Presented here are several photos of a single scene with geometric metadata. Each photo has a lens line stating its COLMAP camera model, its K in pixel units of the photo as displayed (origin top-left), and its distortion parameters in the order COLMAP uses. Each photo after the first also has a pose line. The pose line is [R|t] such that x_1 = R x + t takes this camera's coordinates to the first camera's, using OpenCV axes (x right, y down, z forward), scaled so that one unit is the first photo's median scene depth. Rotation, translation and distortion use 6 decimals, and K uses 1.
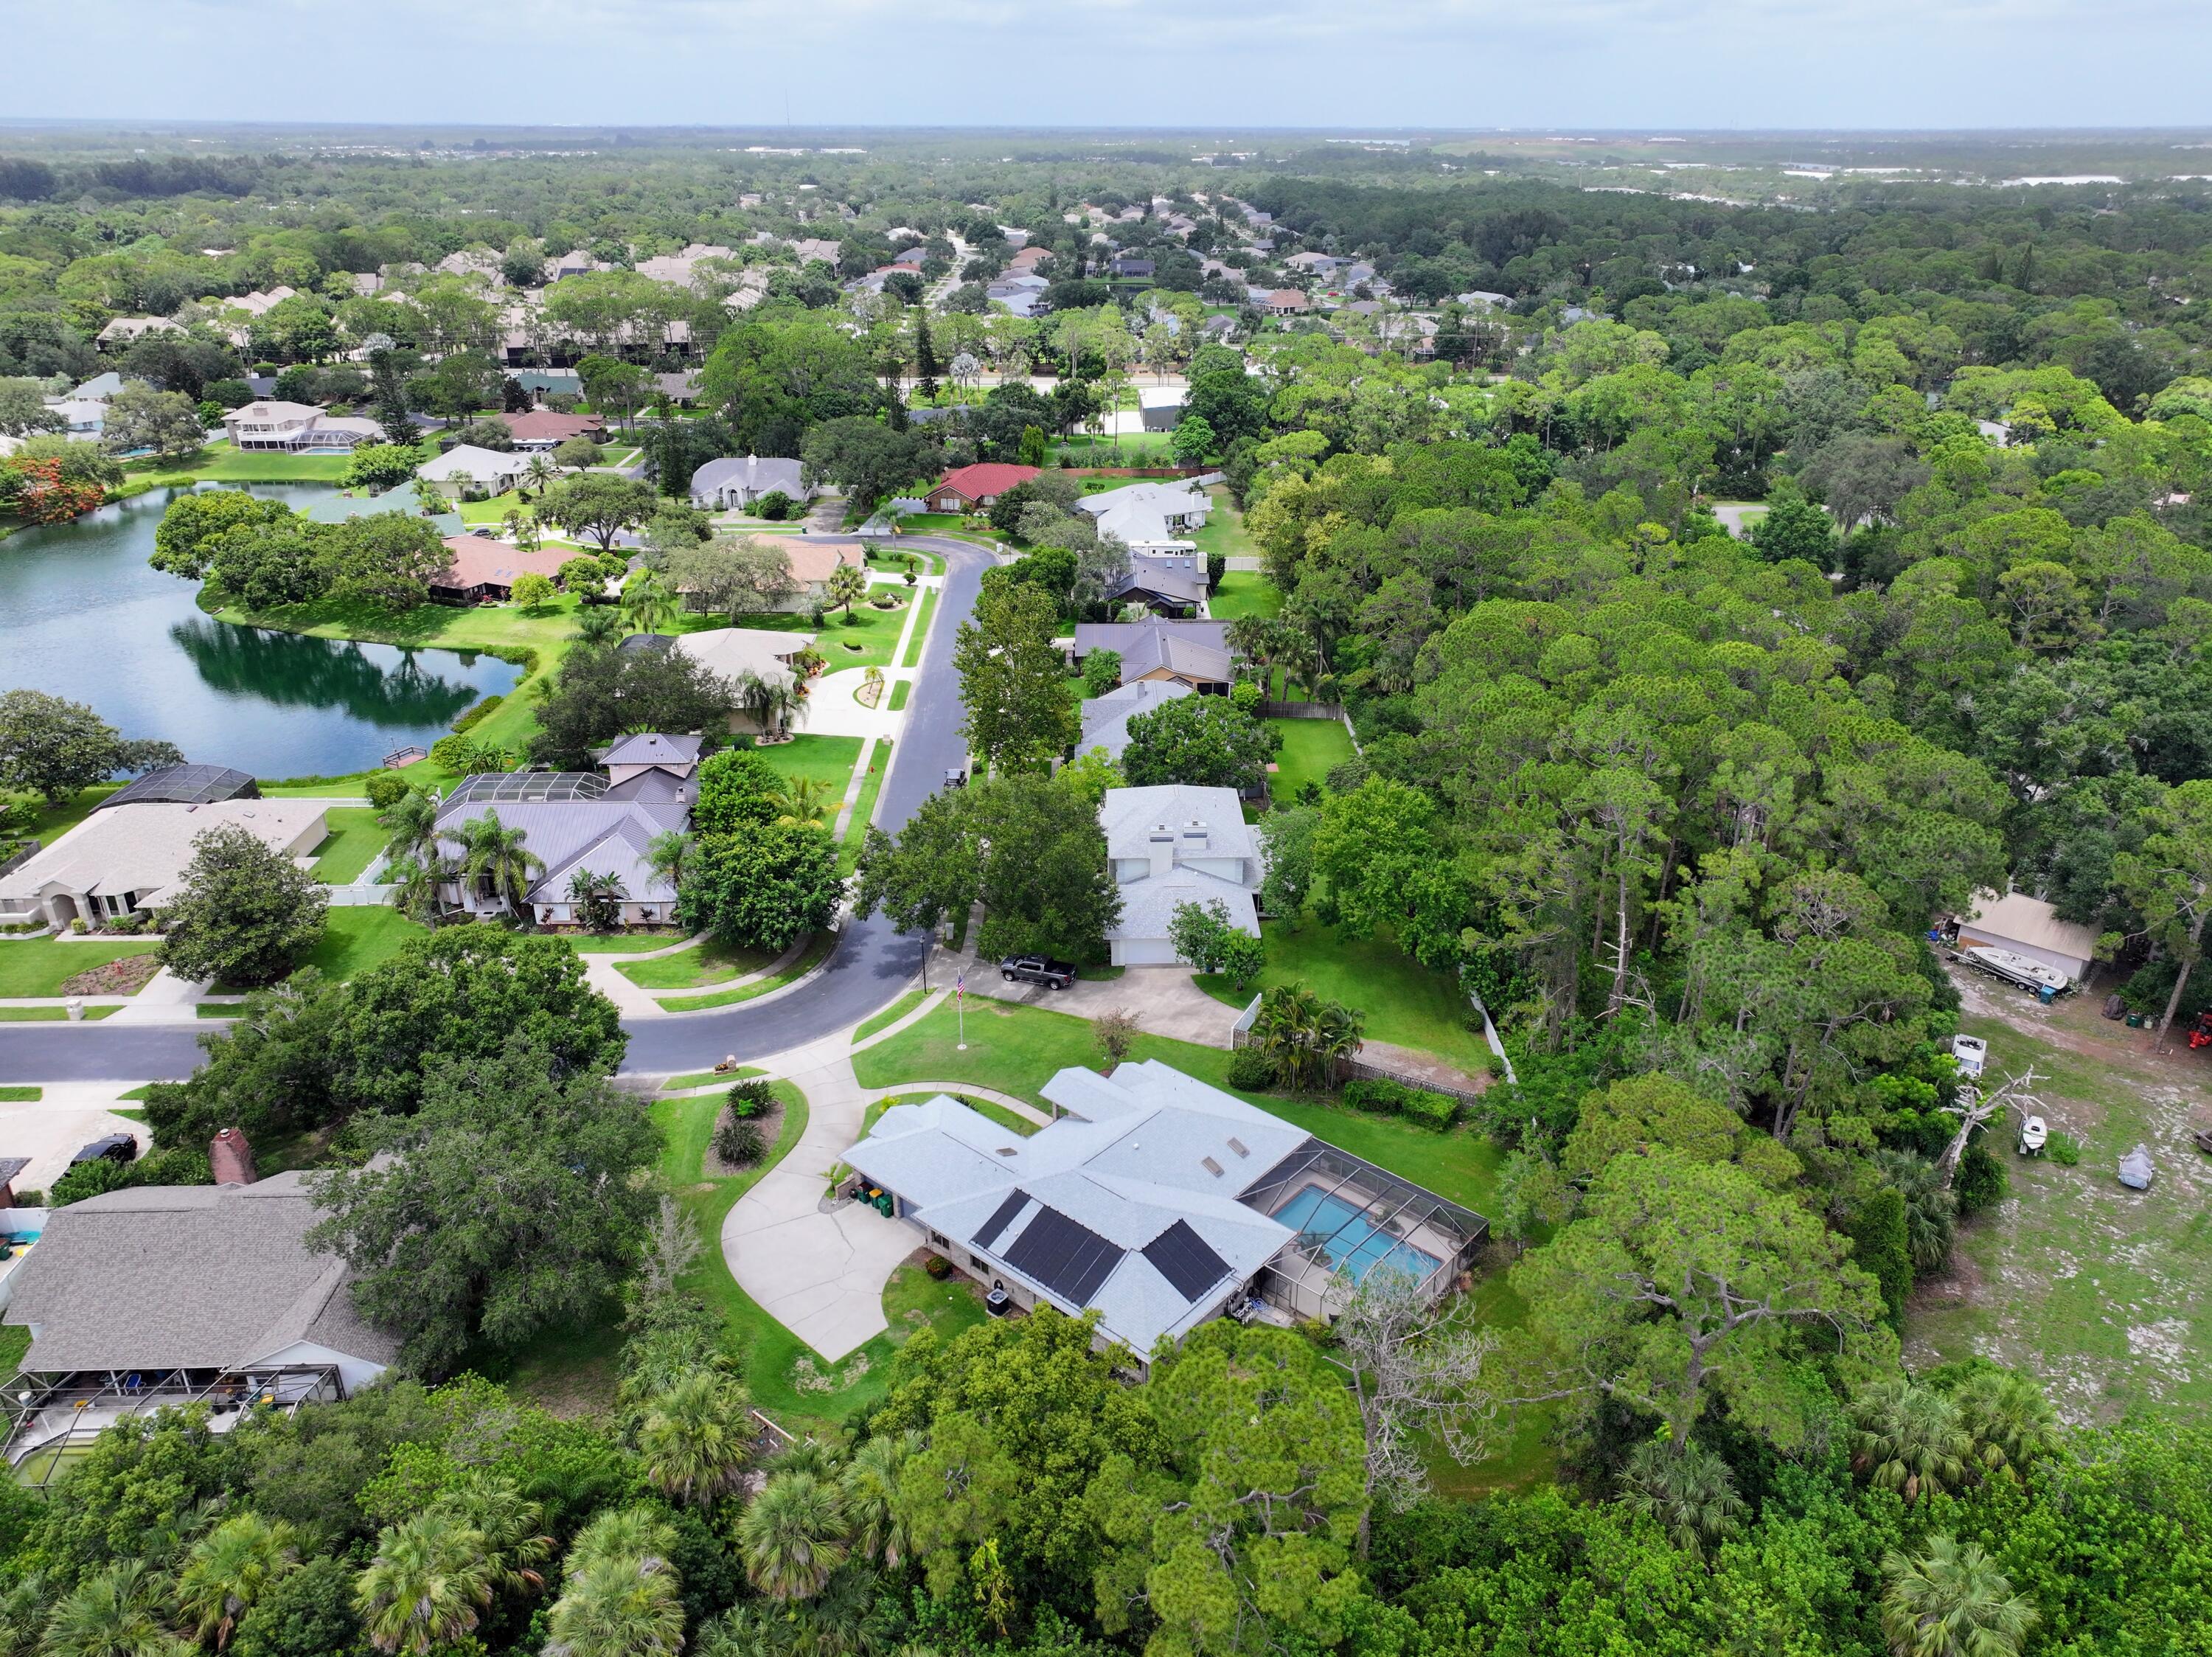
lens RADIAL K [[1553.6, 0, 1113.8], [0, 1553.6, 814.9], [0, 0, 1]] dist [0.002669, 0.016700]
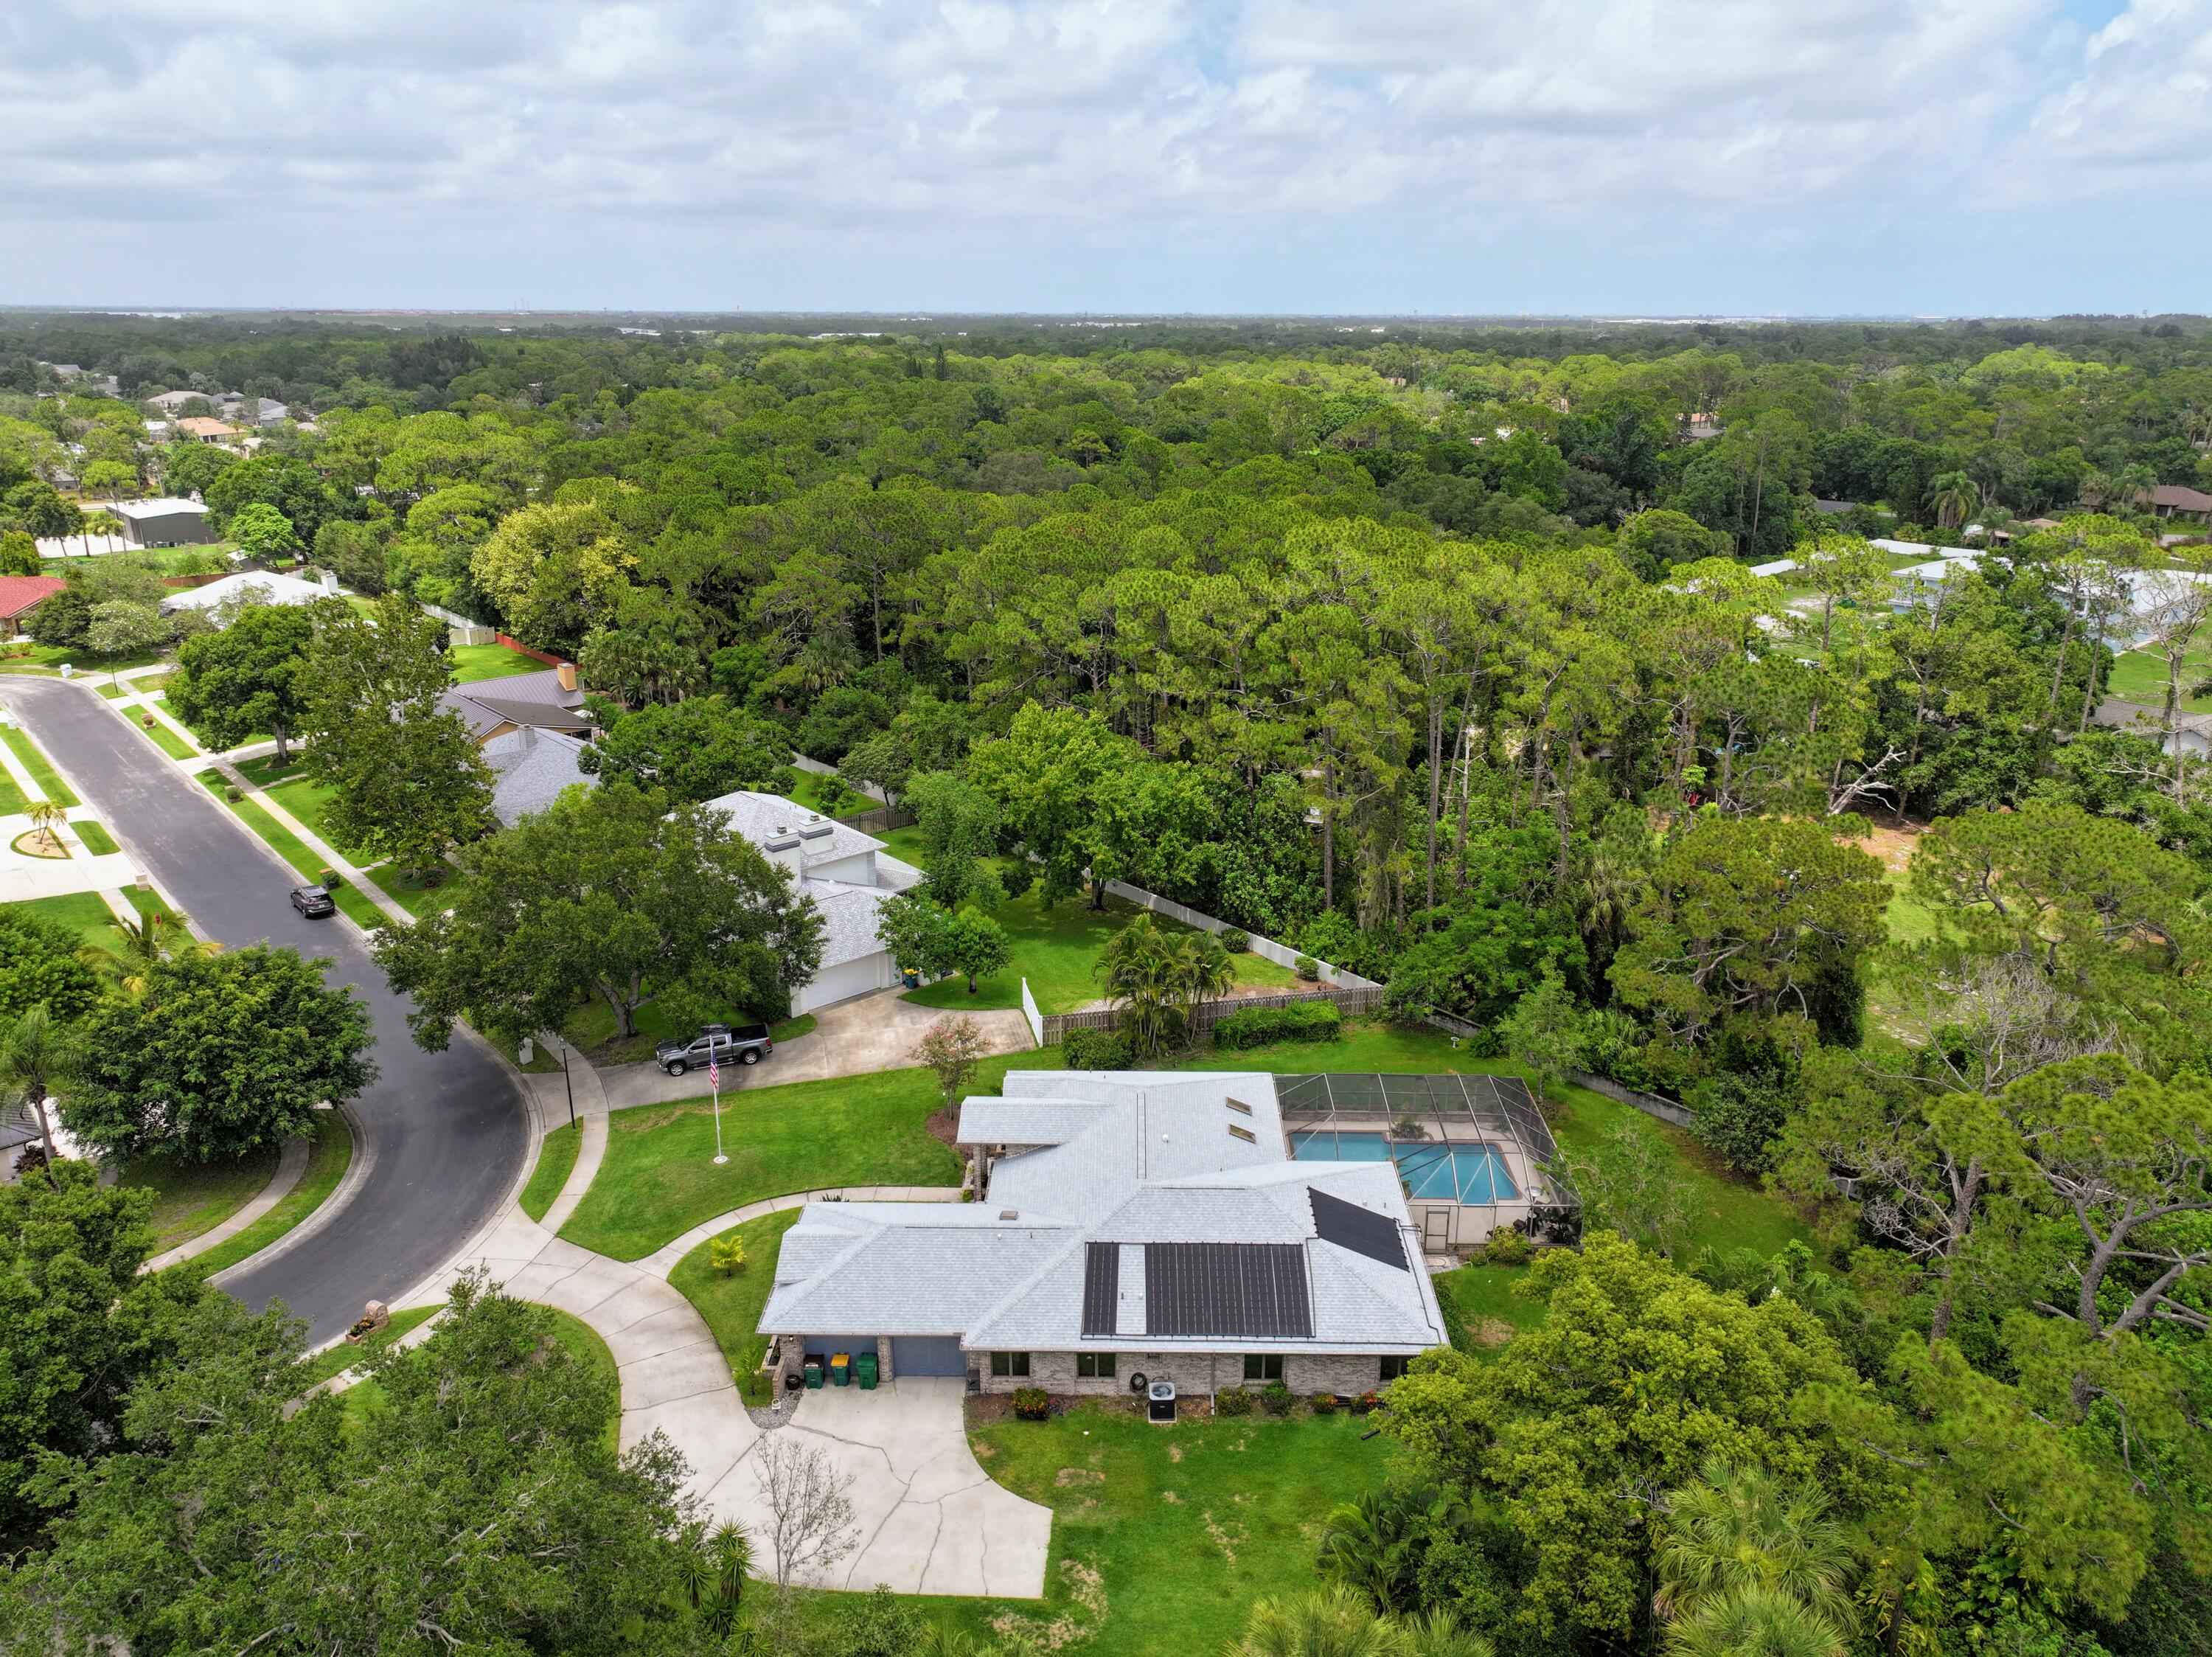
lens RADIAL K [[1553.6, 0, 1110.1], [0, 1553.6, 843.7], [0, 0, 1]] dist [0.002669, 0.016700]
pose [[0.765365, -0.209378, 0.608587, -0.347164], [0.261666, 0.965154, 0.002977, 0.060354], [-0.588003, 0.156968, 0.793482, 0.352875]]
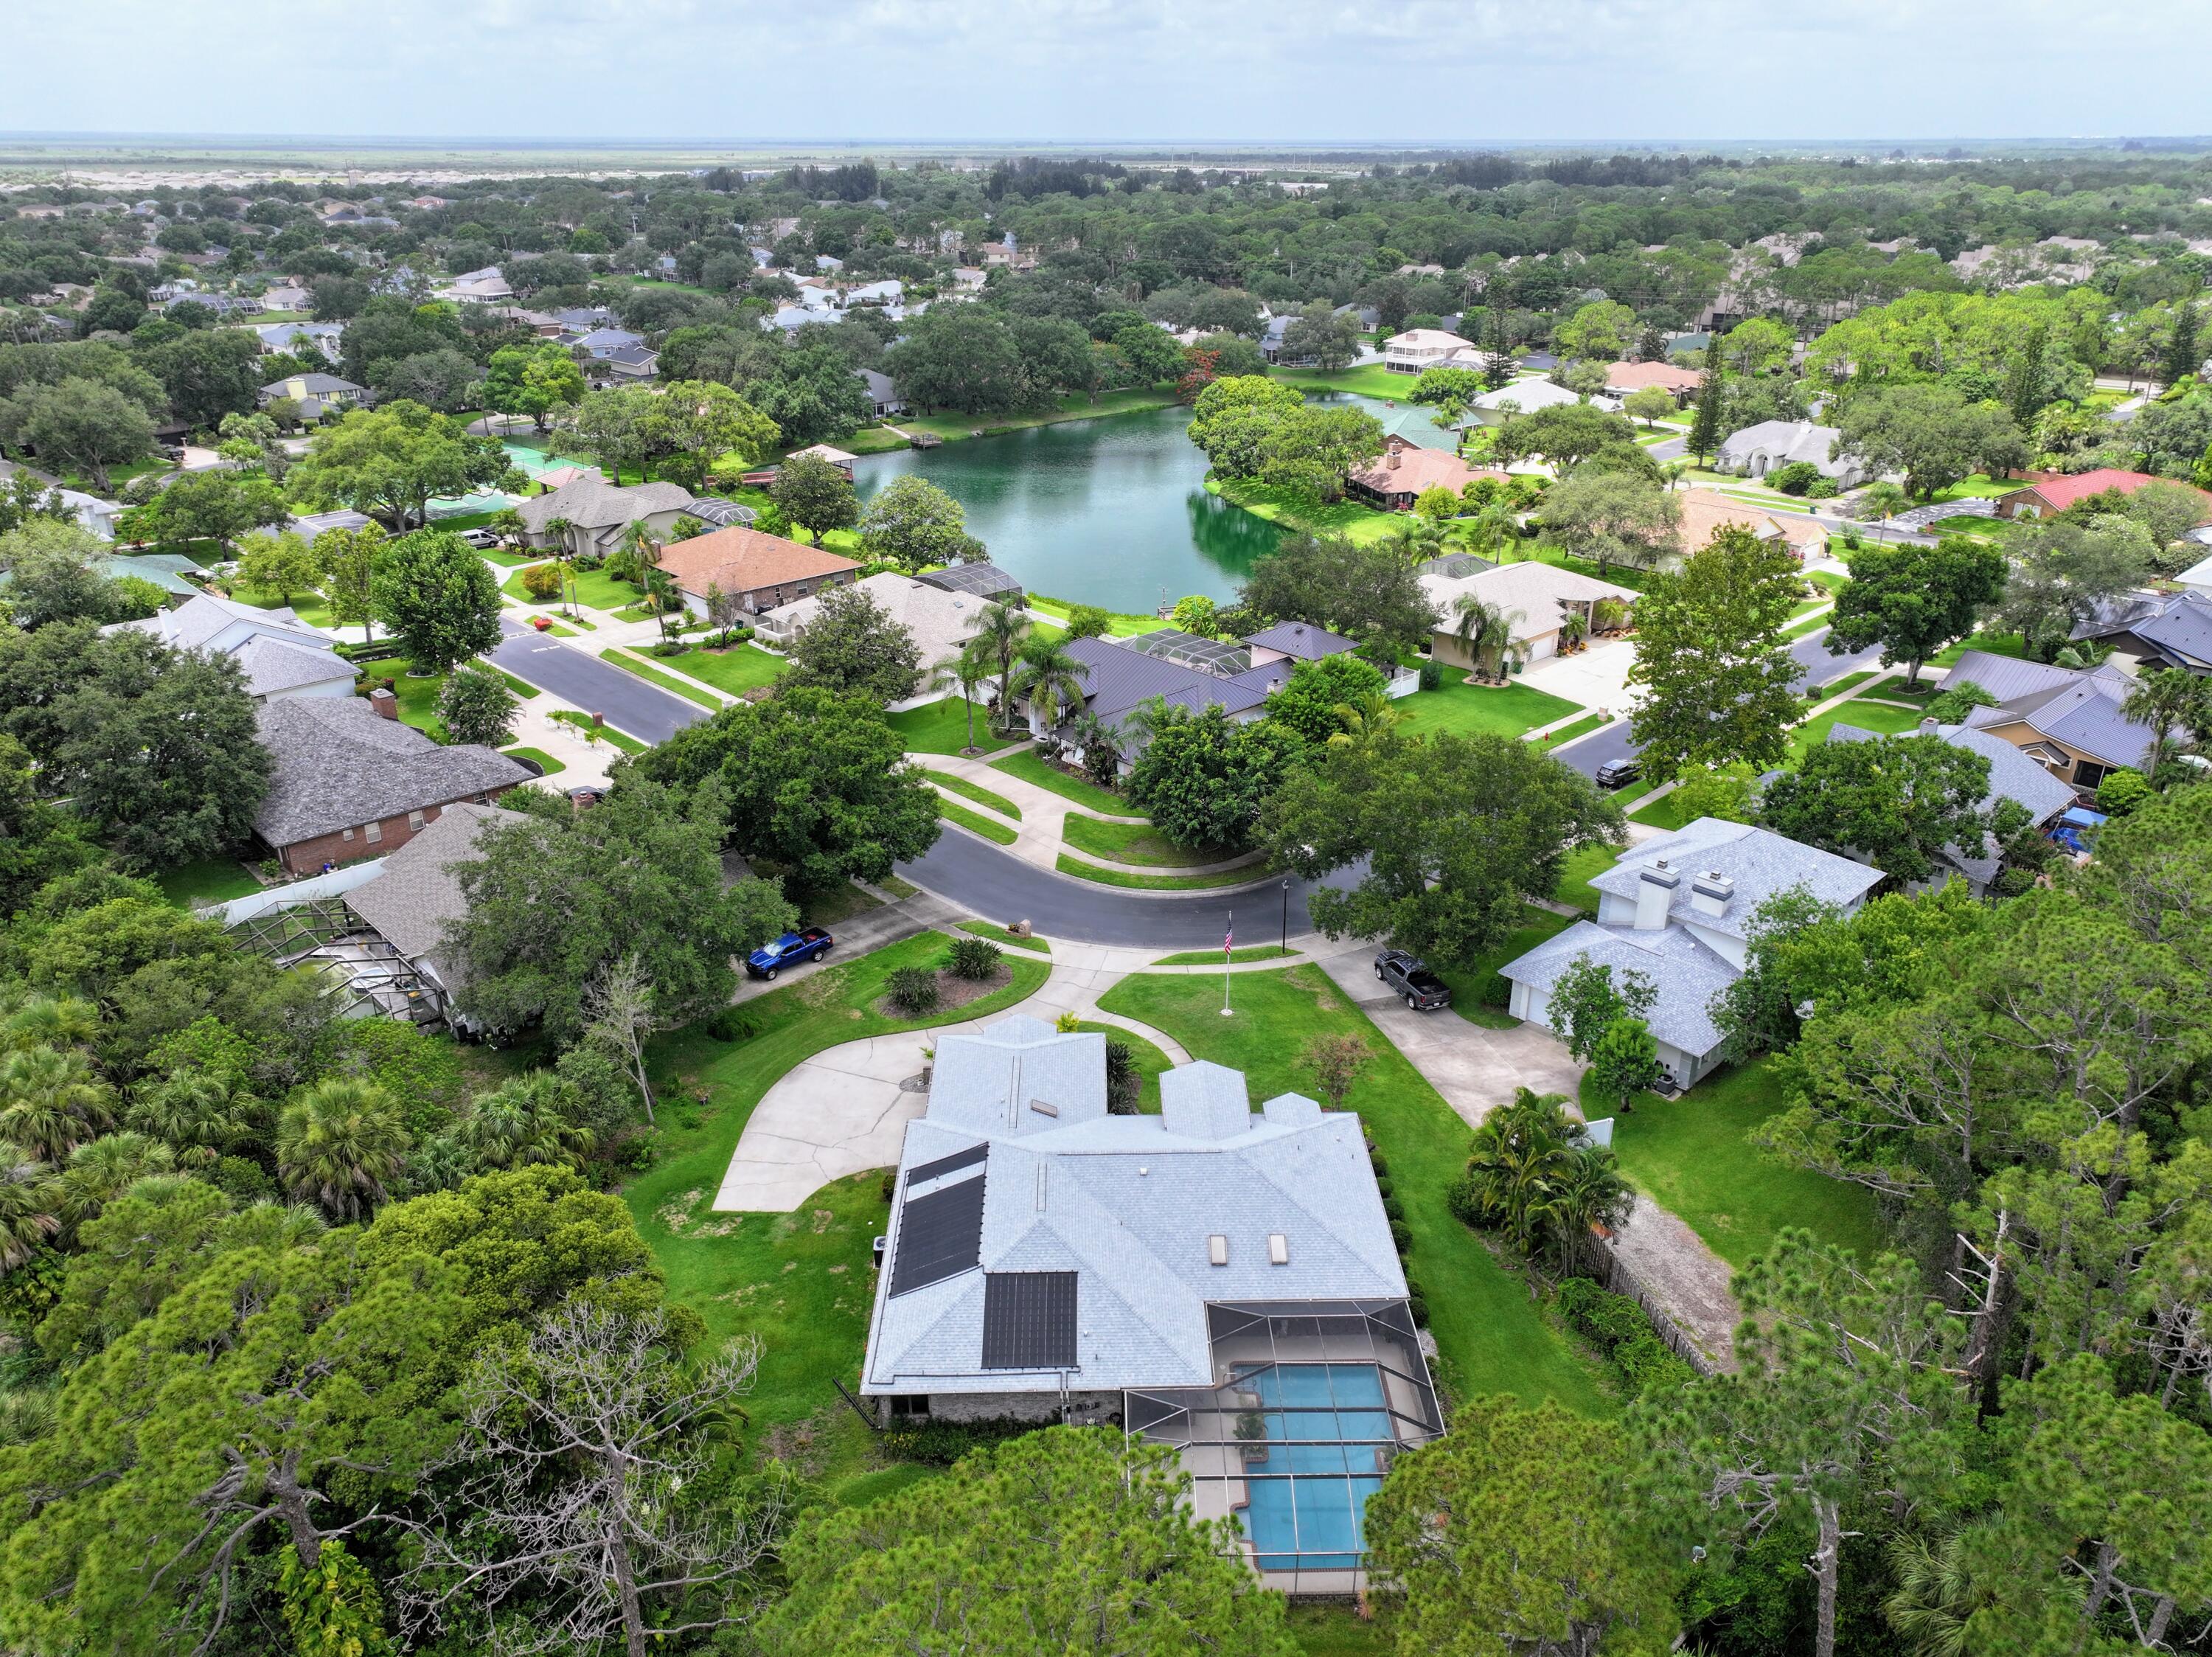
lens RADIAL K [[1553.6, 0, 1113.9], [0, 1553.6, 816.3], [0, 0, 1]] dist [0.002669, 0.016700]
pose [[0.672786, 0.295443, -0.678286, 0.377174], [-0.301435, 0.946722, 0.113376, -0.019834], [0.675645, 0.128181, 0.725998, 0.366338]]
